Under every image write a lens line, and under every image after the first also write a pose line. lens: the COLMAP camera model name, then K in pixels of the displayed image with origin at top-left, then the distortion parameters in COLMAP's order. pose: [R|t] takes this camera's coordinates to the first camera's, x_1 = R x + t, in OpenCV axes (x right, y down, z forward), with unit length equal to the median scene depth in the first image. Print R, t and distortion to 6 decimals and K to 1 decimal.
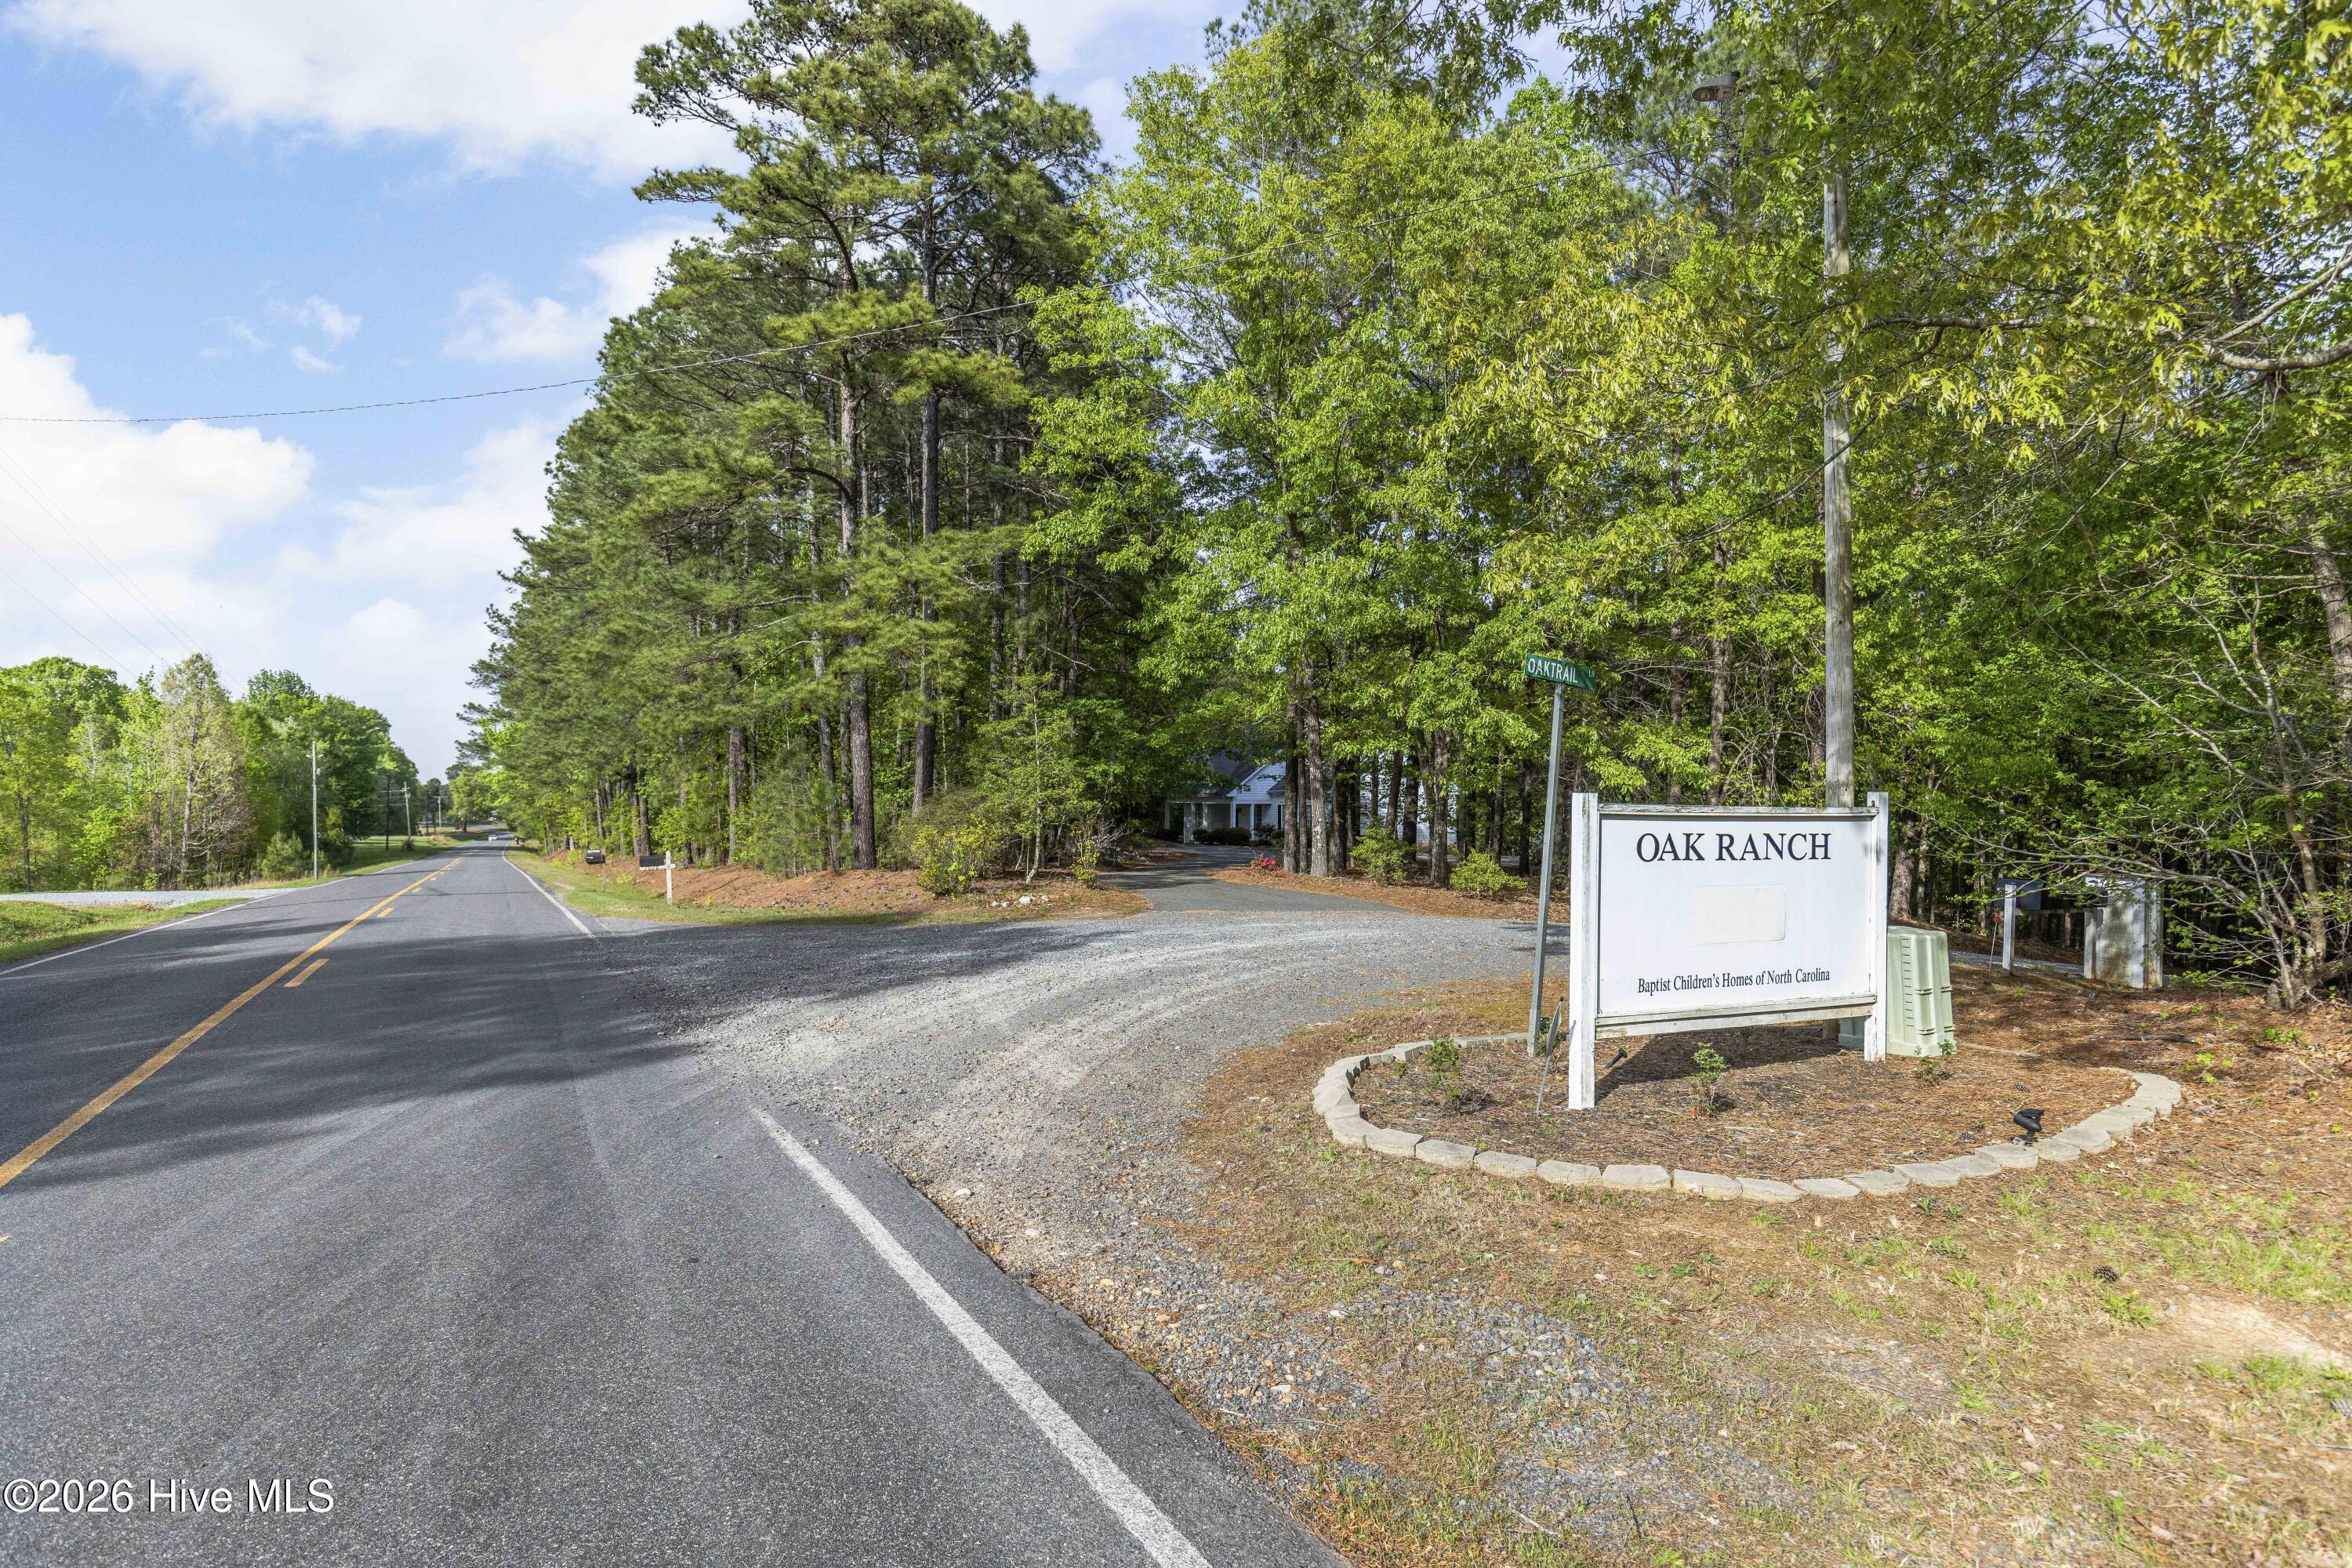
lens RADIAL K [[1334.2, 0, 1176.0], [0, 1334.2, 784.0], [0, 0, 1]] dist [0.033136, 0.000039]
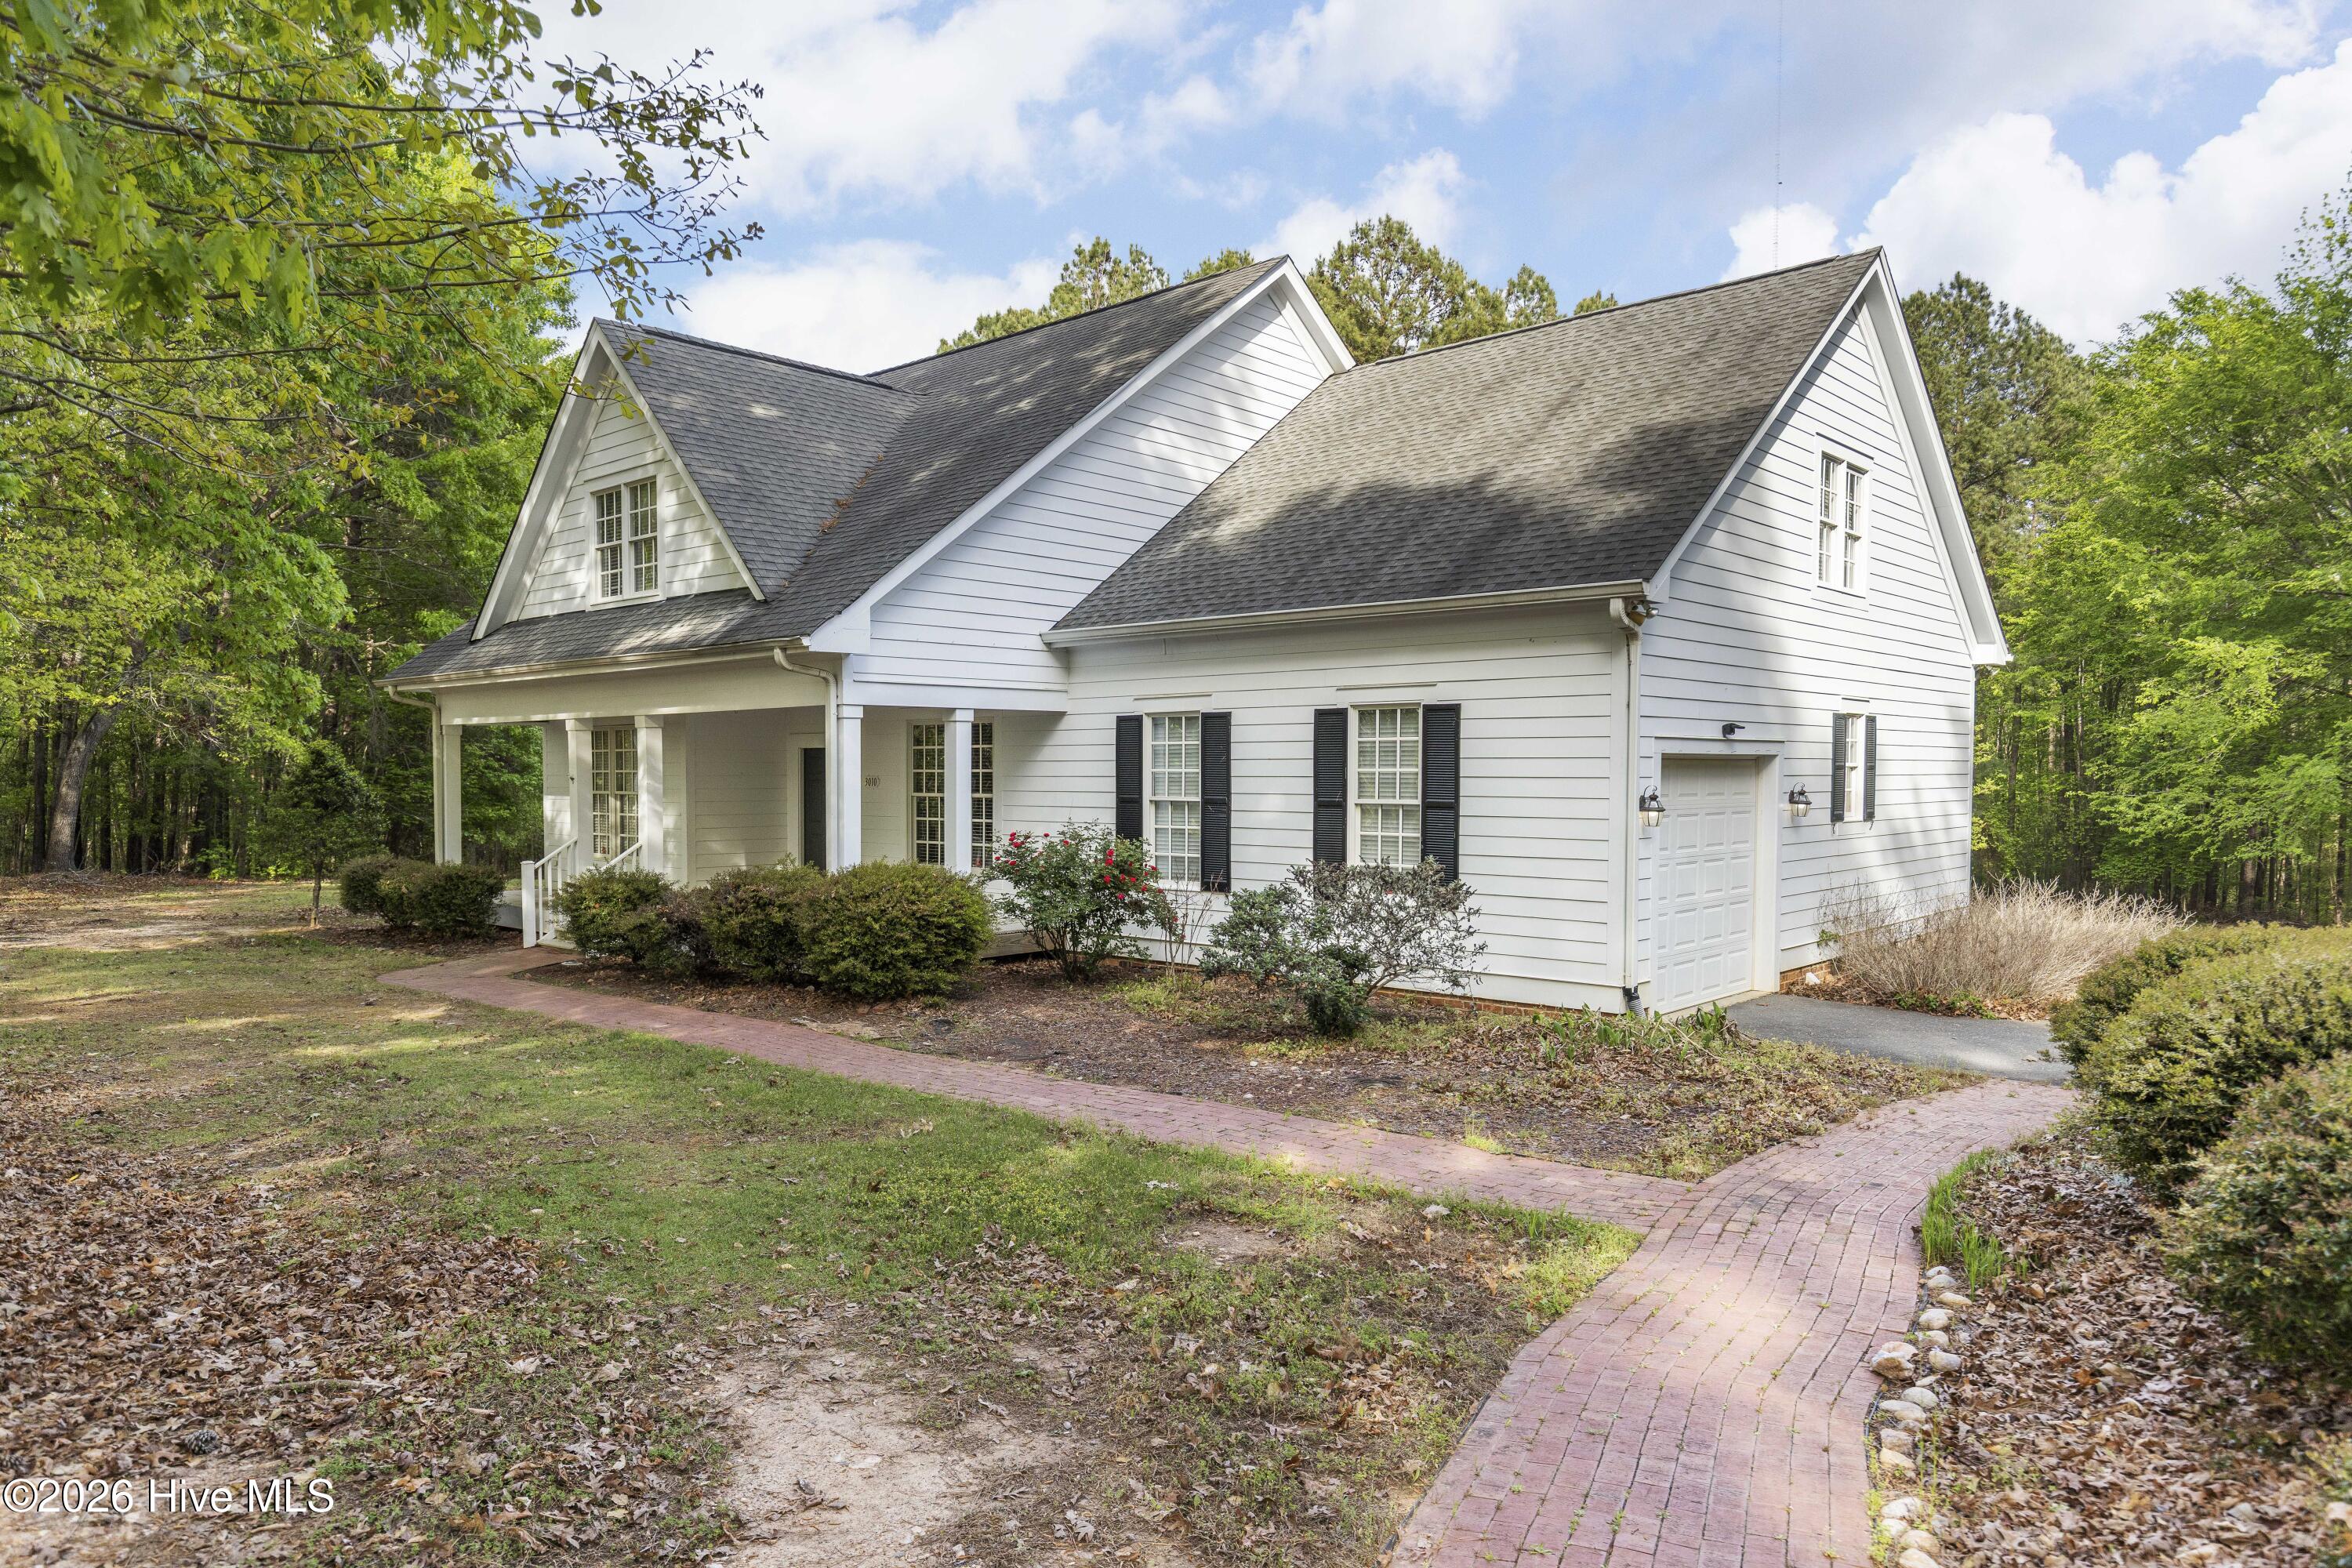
lens RADIAL K [[1674.0, 0, 1176.0], [0, 1674.0, 784.0], [0, 0, 1]] dist [-0.000144, -0.000093]
pose [[0.951642, -0.010586, 0.307028, 0.020515], [0.005783, 0.999846, 0.016551, 0.020542], [-0.307156, -0.013976, 0.951557, 0.798287]]
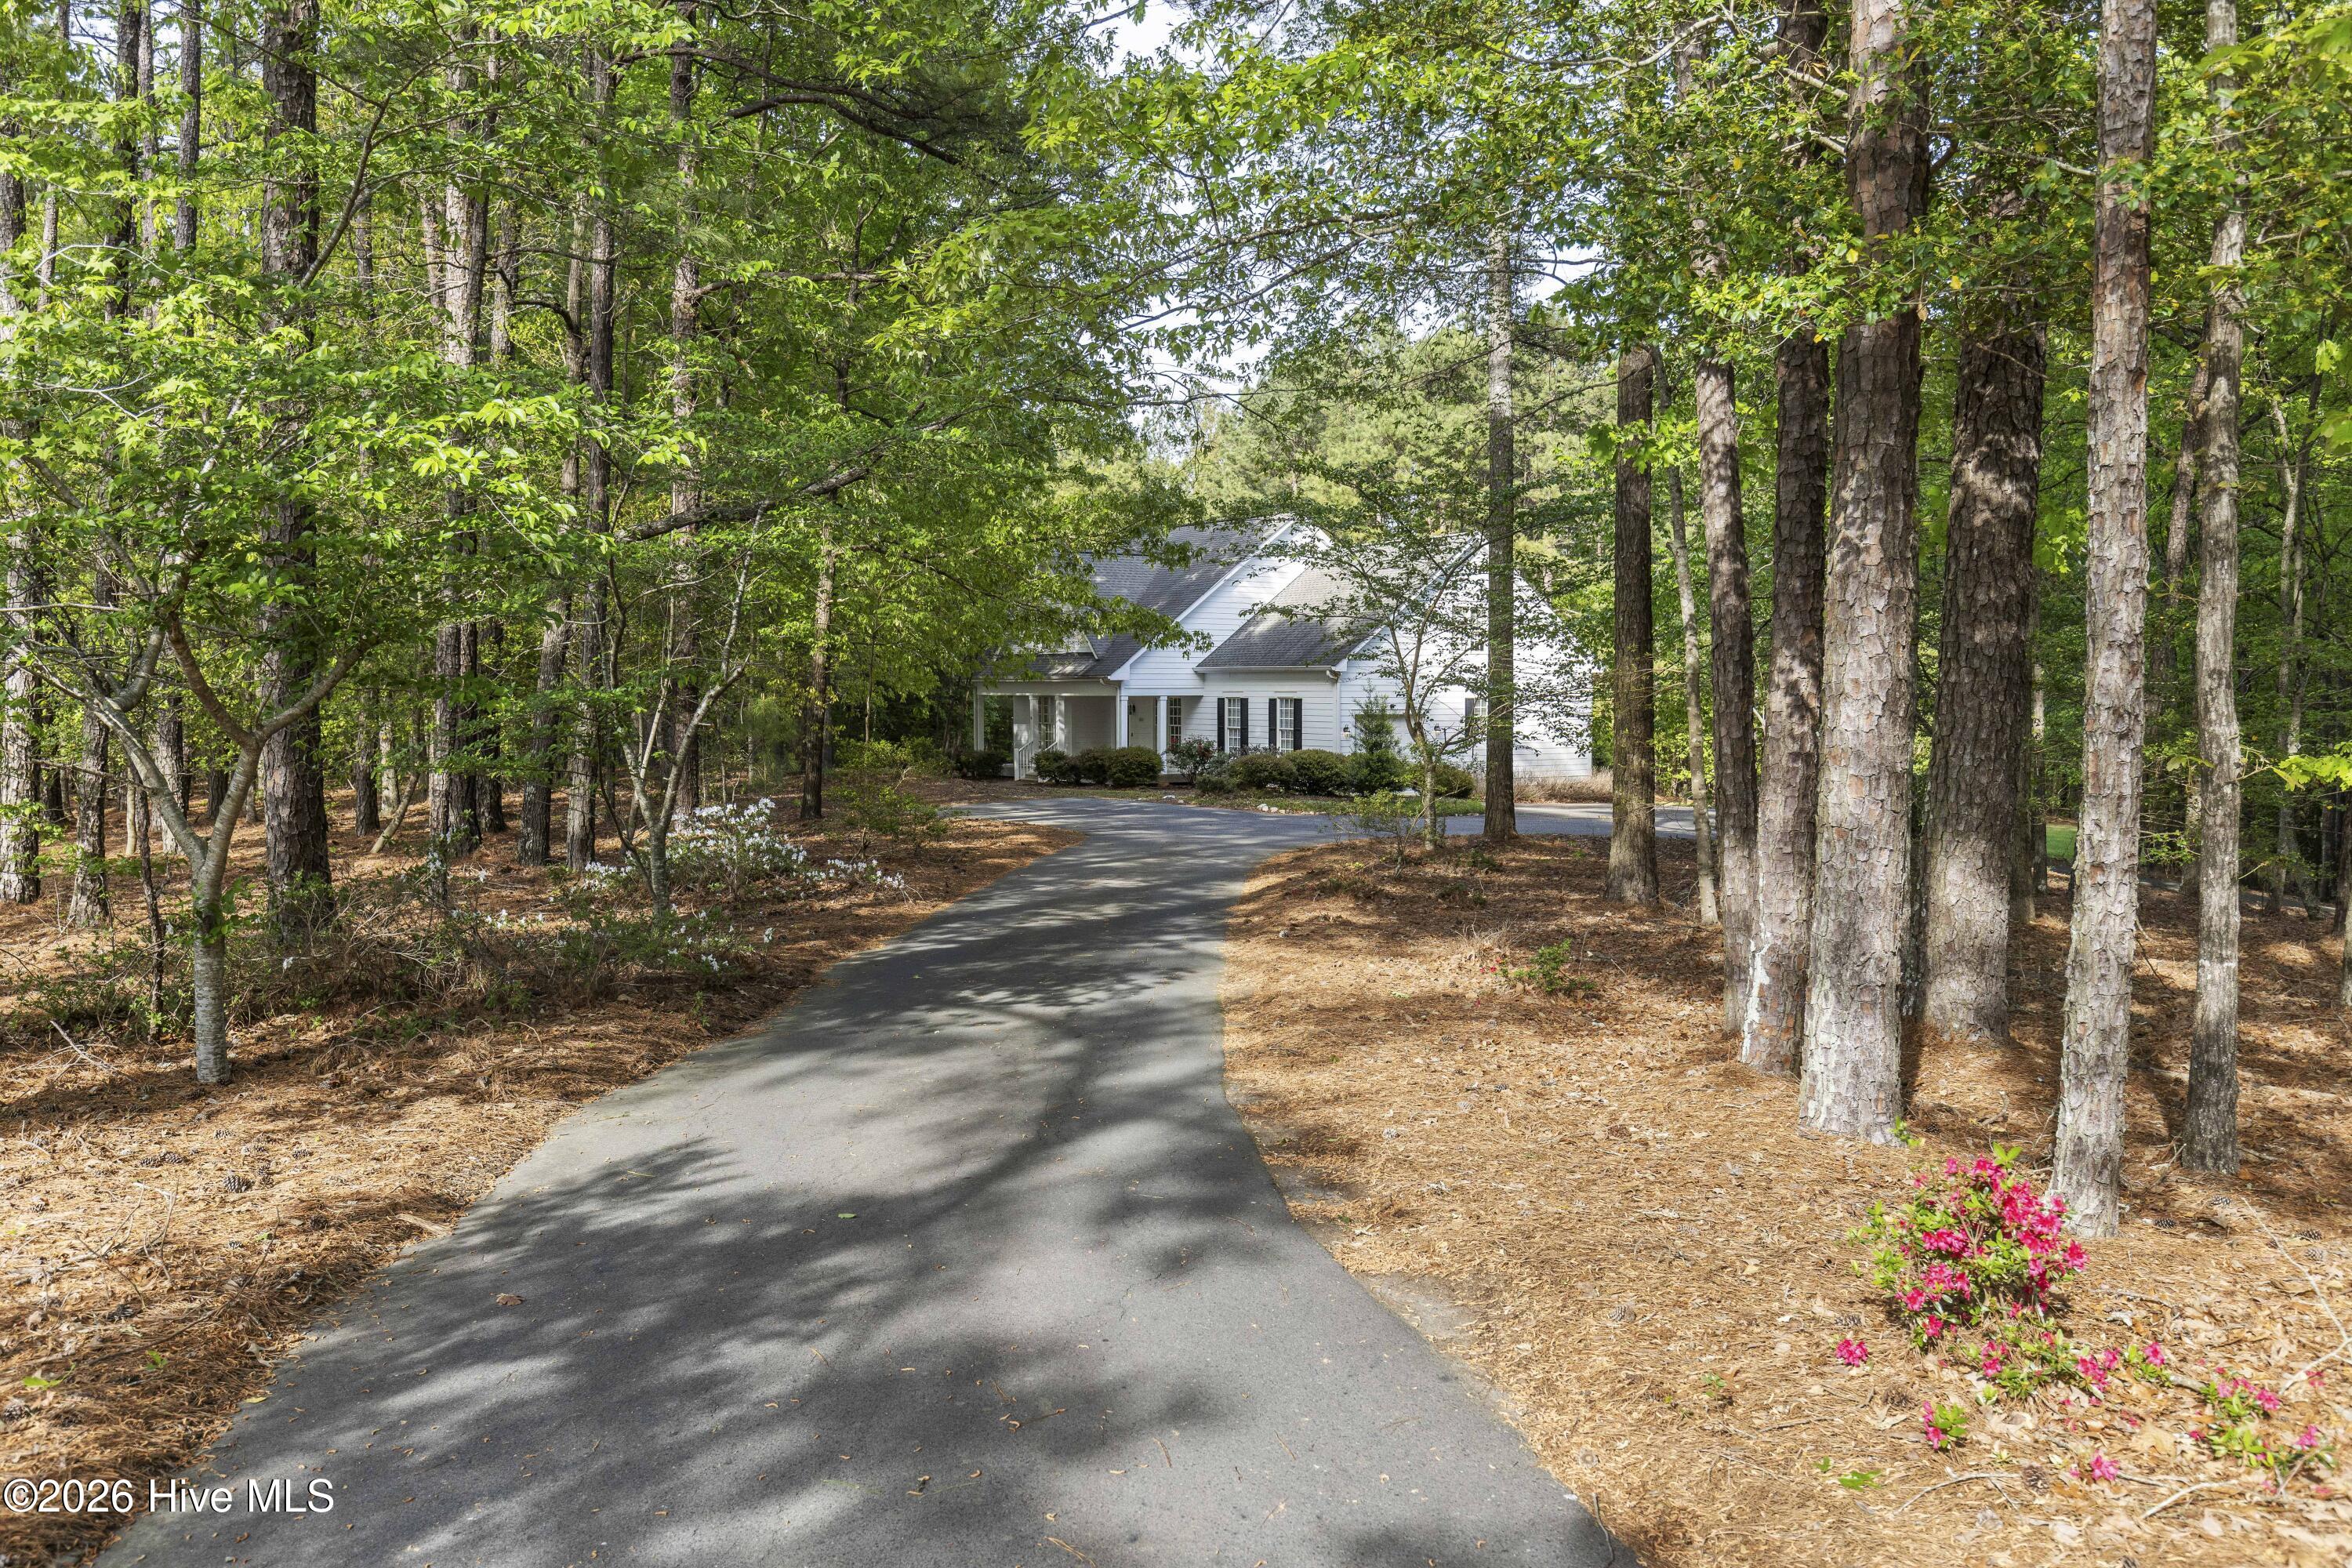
lens RADIAL K [[1906.0, 0, 1176.0], [0, 1906.0, 784.0], [0, 0, 1]] dist [0.000094, -0.000027]
pose [[0.996342, -0.012441, 0.084548, 0.006018], [0.007621, 0.998340, 0.057091, 0.007962], [-0.085118, -0.056238, 0.994783, 0.351634]]
